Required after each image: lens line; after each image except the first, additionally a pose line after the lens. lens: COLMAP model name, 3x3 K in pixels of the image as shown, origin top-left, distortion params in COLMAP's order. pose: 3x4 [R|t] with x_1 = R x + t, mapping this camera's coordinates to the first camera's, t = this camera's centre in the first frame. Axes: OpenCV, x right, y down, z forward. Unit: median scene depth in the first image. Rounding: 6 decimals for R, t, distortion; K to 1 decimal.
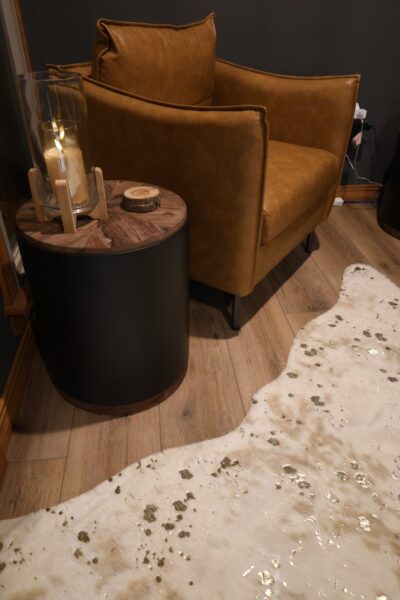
lens RADIAL K [[419.2, 0, 199.6], [0, 419.2, 299.3], [0, 0, 1]] dist [-0.007340, -0.002269]
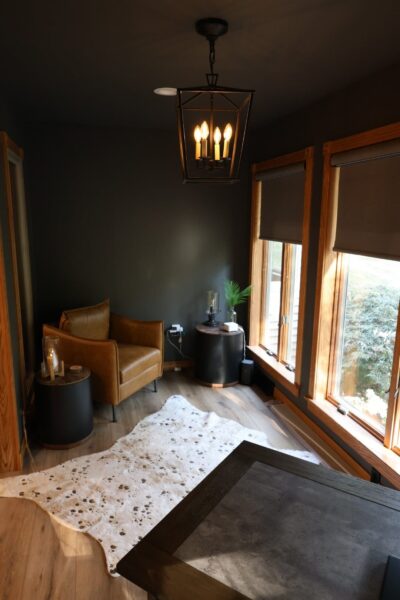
lens RADIAL K [[419.2, 0, 202.1], [0, 419.2, 299.6], [0, 0, 1]] dist [-0.007340, -0.002269]
pose [[0.990743, -0.016971, 0.134683, 0.353592], [0.068407, 0.919390, -0.387354, 0.519241], [-0.117252, 0.392982, 0.912040, -2.028470]]
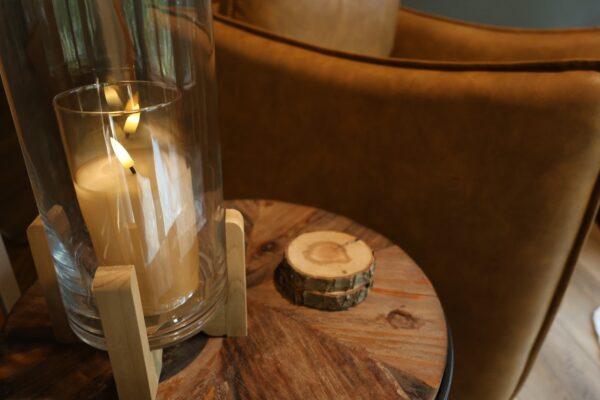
lens RADIAL K [[419.2, 0, 299.7], [0, 419.2, 202.3], [0, 0, 1]] dist [-0.007340, -0.002269]
pose [[0.999368, 0.028106, -0.021780, -0.163322], [-0.030820, 0.990179, -0.136369, -0.252343], [0.017734, 0.136954, 0.990419, 0.593449]]
